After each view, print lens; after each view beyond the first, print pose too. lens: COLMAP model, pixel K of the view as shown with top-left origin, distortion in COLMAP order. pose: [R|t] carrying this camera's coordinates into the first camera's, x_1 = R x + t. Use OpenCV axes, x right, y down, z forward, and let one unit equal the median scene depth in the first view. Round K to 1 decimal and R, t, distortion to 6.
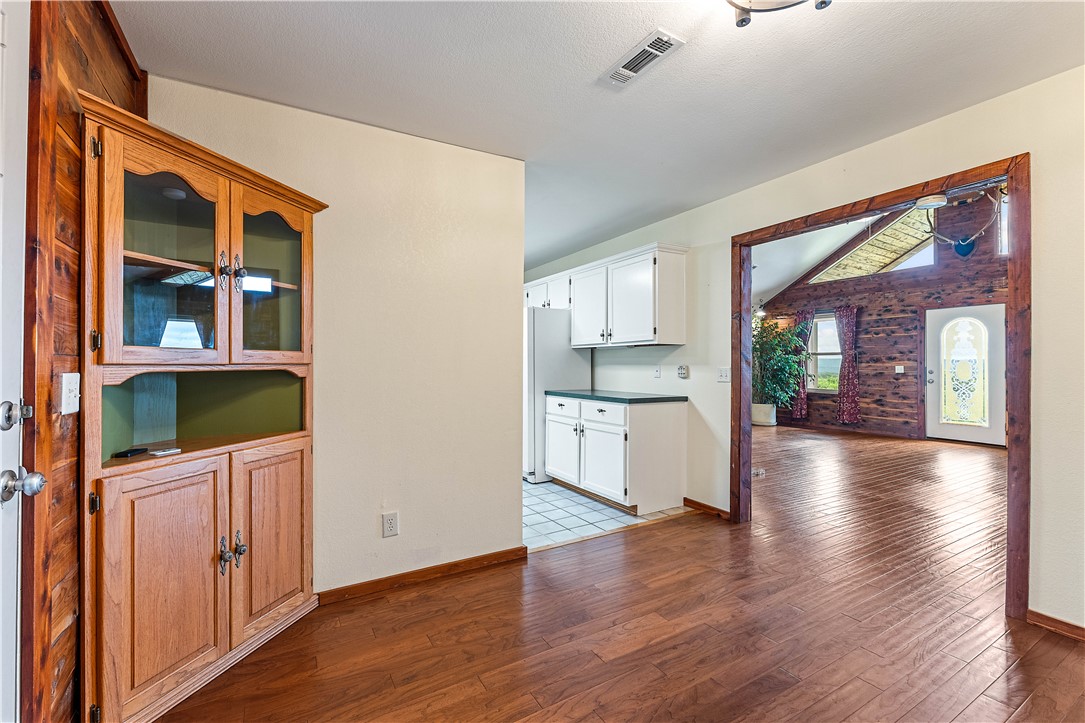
lens RADIAL K [[461.6, 0, 536.0], [0, 461.6, 359.5], [0, 0, 1]] dist [-0.000435, -0.000271]
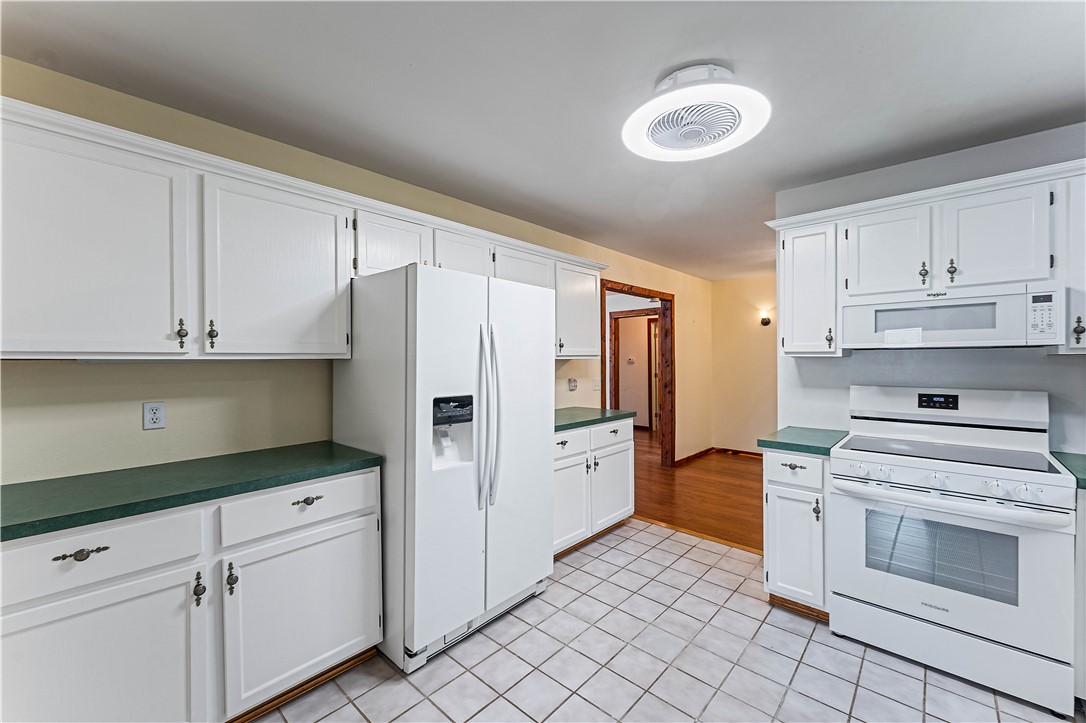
lens RADIAL K [[439.4, 0, 537.8], [0, 439.4, 358.9], [0, 0, 1]] dist [0.003833, 0.000048]
pose [[-0.302479, 0.002458, 0.953153, -1.177463], [-0.005887, 0.999973, -0.004446, -0.052177], [-0.953138, -0.006956, -0.302457, 2.572093]]
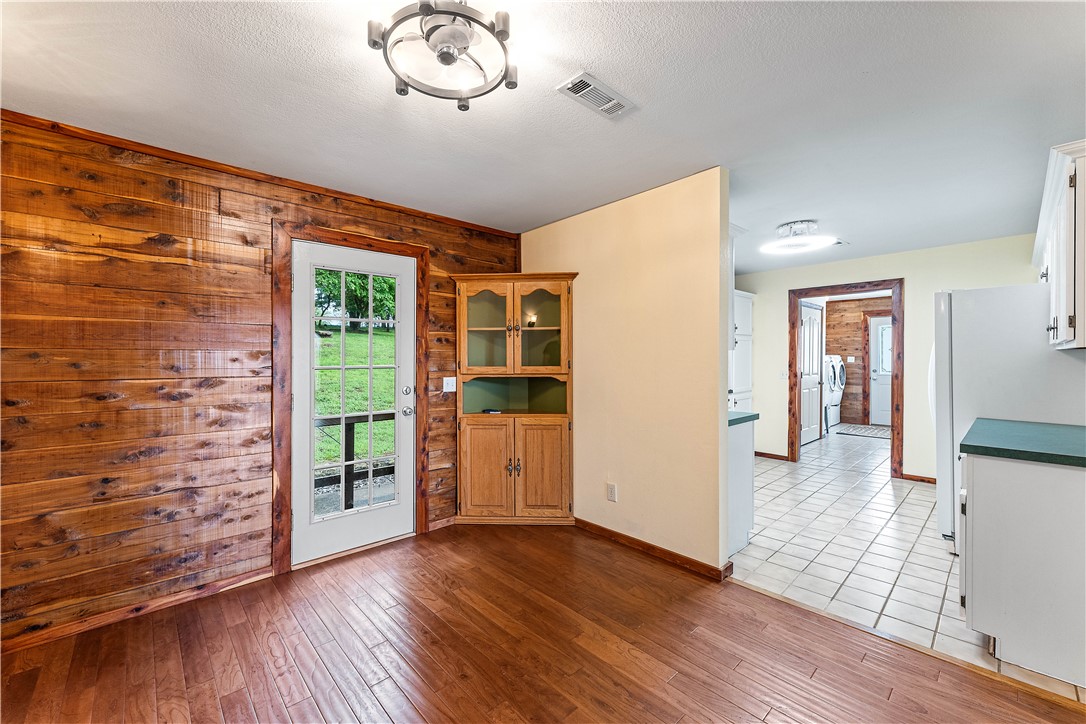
lens RADIAL K [[439.4, 0, 547.7], [0, 439.4, 359.6], [0, 0, 1]] dist [0.003833, 0.000048]
pose [[0.232489, 0.002885, -0.972595, 1.061503], [0.009307, 0.999943, 0.005191, -0.052475], [0.972554, -0.010258, 0.232449, 0.603089]]
